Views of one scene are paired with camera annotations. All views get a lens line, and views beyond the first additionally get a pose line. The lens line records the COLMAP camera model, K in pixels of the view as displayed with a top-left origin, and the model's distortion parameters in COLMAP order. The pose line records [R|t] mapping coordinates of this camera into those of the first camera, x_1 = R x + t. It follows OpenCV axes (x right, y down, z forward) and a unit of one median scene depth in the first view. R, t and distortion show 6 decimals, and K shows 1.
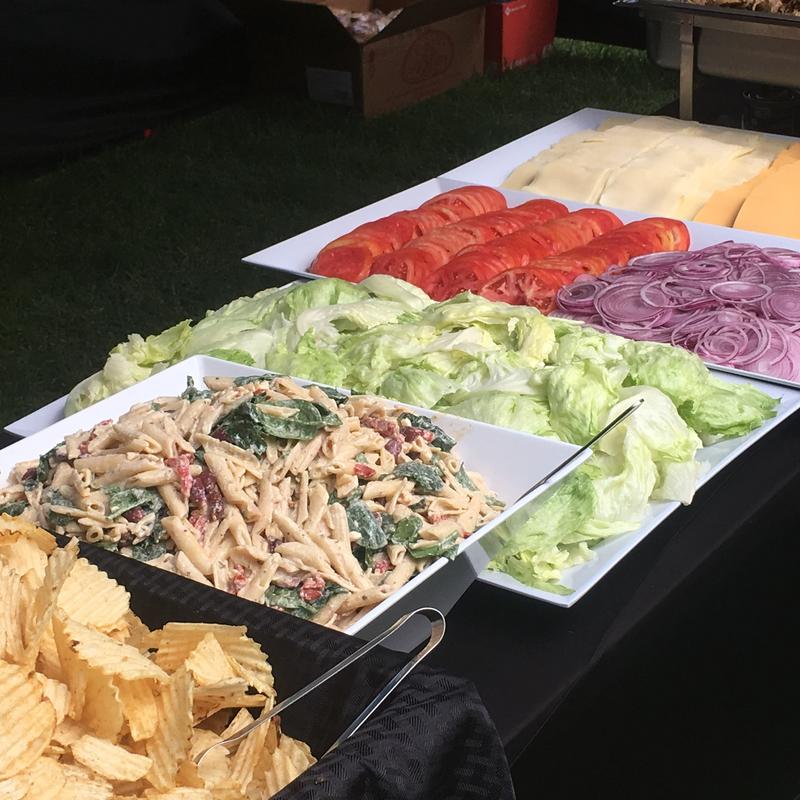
lens RADIAL K [[1781.2, 0, 400.0], [0, 1781.2, 400.0], [0, 0, 1]] dist [0.061907, 0.001641]
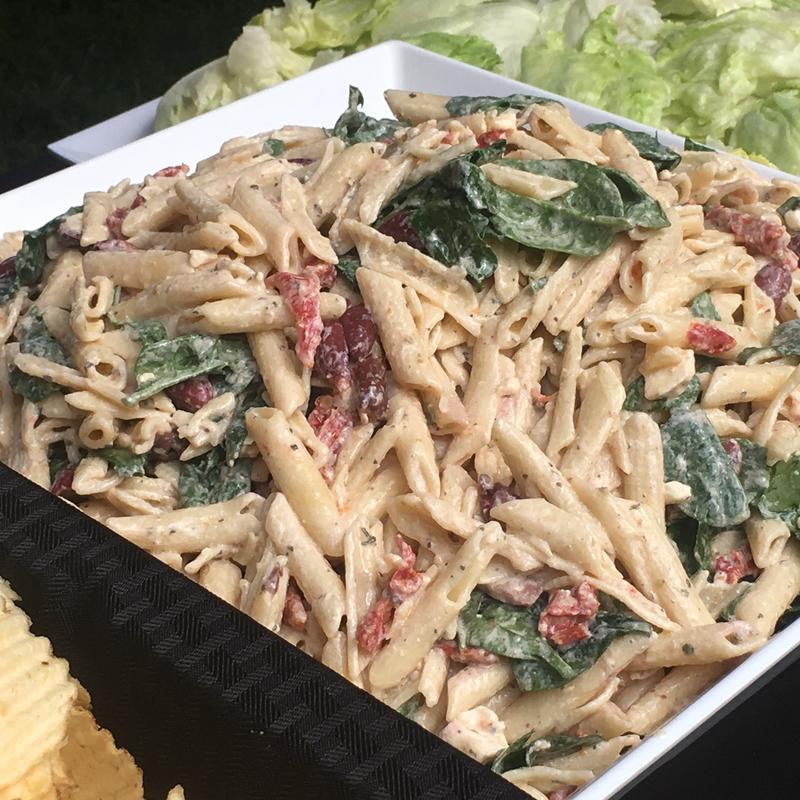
lens RADIAL K [[2040.4, 0, 400.0], [0, 2040.4, 400.0], [0, 0, 1]] dist [0.007288, 0.395710]
pose [[0.986839, 0.099807, -0.127231, -0.030142], [-0.079715, 0.984811, 0.154250, -0.017463], [0.140693, -0.142078, 0.979806, 0.491115]]
